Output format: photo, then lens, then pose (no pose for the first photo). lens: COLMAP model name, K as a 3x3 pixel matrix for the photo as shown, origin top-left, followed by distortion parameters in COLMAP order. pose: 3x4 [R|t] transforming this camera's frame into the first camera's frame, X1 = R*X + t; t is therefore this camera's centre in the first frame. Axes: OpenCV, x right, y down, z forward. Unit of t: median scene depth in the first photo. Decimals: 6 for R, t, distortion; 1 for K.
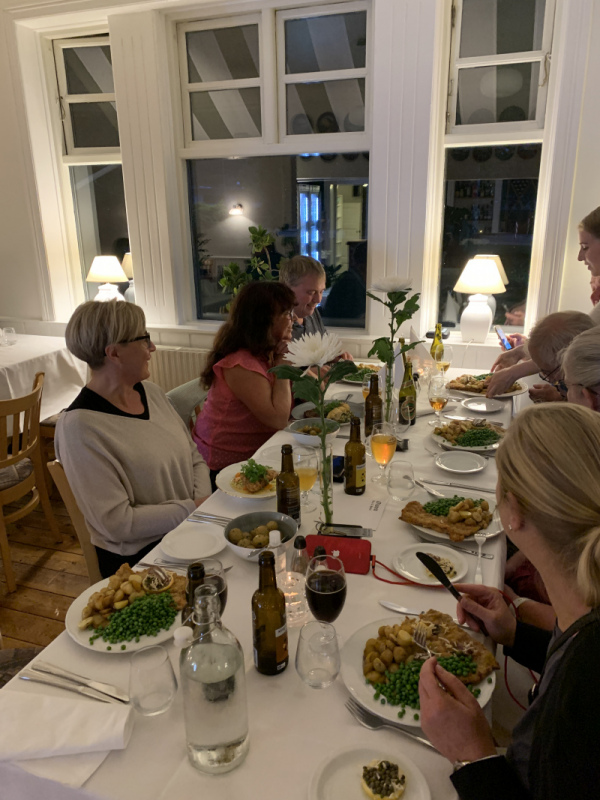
lens RADIAL K [[625.8, 0, 308.1], [0, 625.8, 396.9], [0, 0, 1]] dist [0.043038, -0.060803]
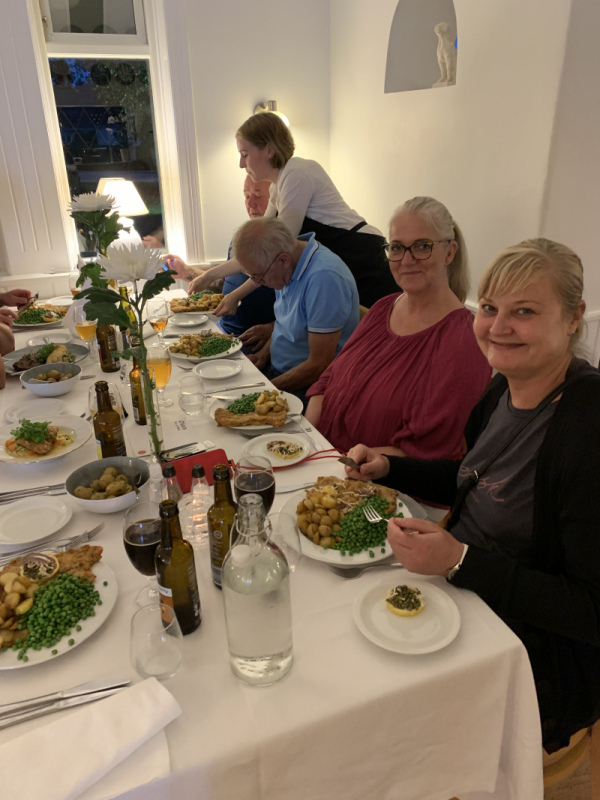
lens RADIAL K [[625.8, 0, 308.1], [0, 625.8, 396.9], [0, 0, 1]] dist [0.043038, -0.060803]
pose [[0.743662, -0.257311, 0.617056, -0.373447], [0.206012, 0.966253, 0.154645, 0.023978], [-0.636023, 0.012118, 0.771575, 0.137799]]
